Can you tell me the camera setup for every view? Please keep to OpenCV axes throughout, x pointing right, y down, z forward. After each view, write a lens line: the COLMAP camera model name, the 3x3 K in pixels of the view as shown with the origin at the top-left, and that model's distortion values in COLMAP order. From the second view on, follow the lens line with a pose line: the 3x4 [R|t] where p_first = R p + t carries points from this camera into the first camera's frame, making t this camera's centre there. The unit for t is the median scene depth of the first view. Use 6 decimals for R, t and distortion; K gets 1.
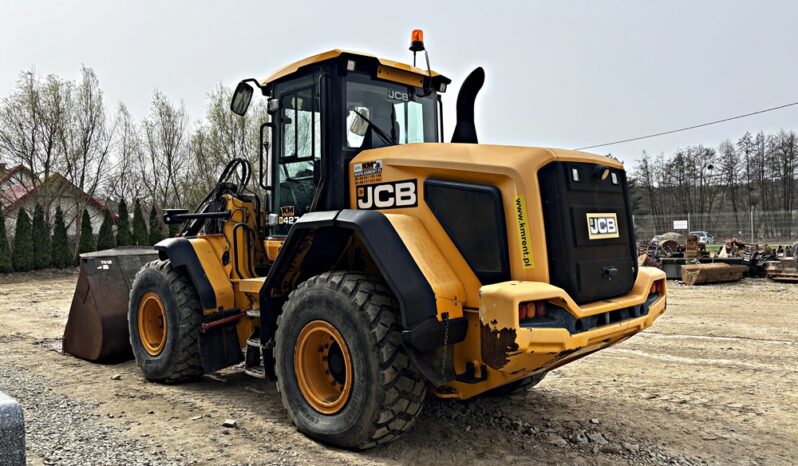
lens RADIAL K [[595.4, 0, 395.2], [0, 595.4, 227.4], [0, 0, 1]] dist [0.025998, -0.006174]
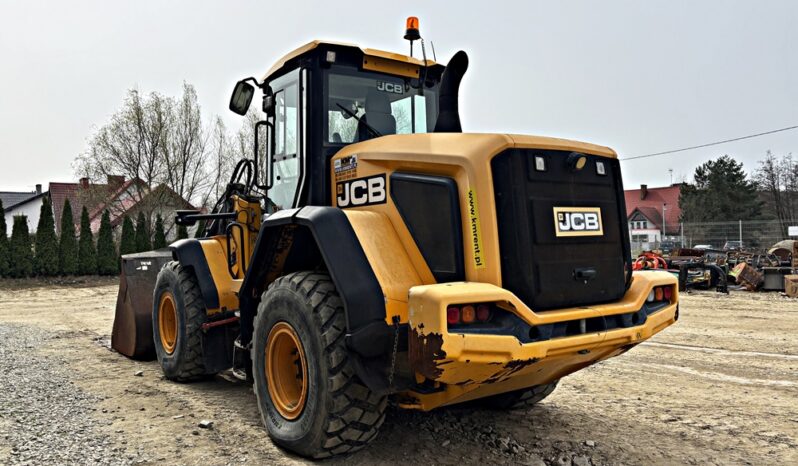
lens RADIAL K [[597.4, 0, 397.0], [0, 597.4, 236.6], [0, 0, 1]] dist [0.019537, -0.003657]
pose [[0.986181, 0.001022, -0.165666, 0.201766], [-0.000728, 0.999998, 0.001831, 0.015779], [0.165668, -0.001685, 0.986180, 0.075986]]
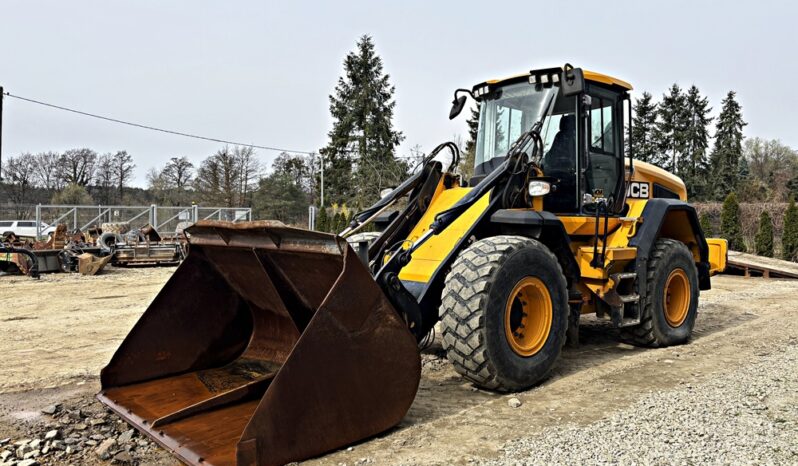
lens RADIAL K [[599.5, 0, 391.5], [0, 599.5, 216.5], [0, 0, 1]] dist [0.009099, -0.001446]
pose [[0.095903, 0.026125, 0.995048, -1.665617], [-0.019011, 0.999521, -0.024410, 0.067886], [-0.995209, -0.016576, 0.096354, 1.506188]]
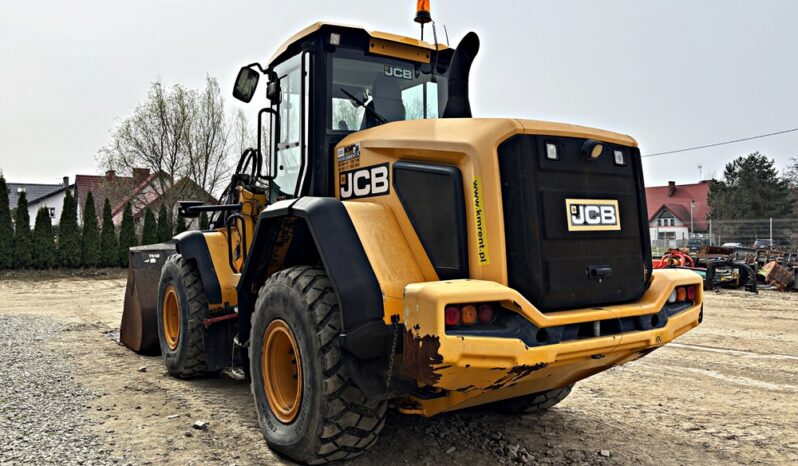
lens RADIAL K [[598.0, 0, 408.5], [0, 598.0, 237.0], [0, 0, 1]] dist [0.016510, -0.003323]
pose [[0.982067, 0.011504, -0.188183, 0.223026], [-0.009679, 0.999897, 0.010616, 0.018276], [0.188286, -0.008604, 0.982077, 0.136148]]
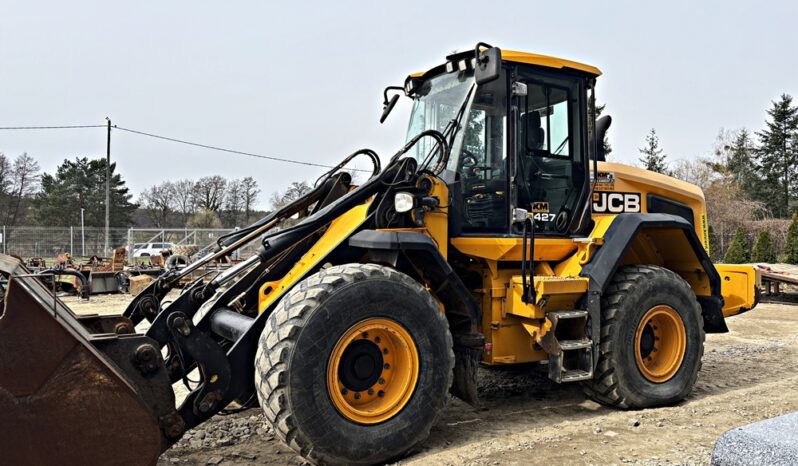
lens RADIAL K [[595.4, 0, 395.2], [0, 595.4, 227.4], [0, 0, 1]] dist [0.025998, -0.006174]
pose [[0.288601, 0.039473, 0.956635, -1.338649], [-0.015761, 0.999210, -0.036474, 0.050104], [-0.957320, -0.004551, 0.288995, 1.096793]]
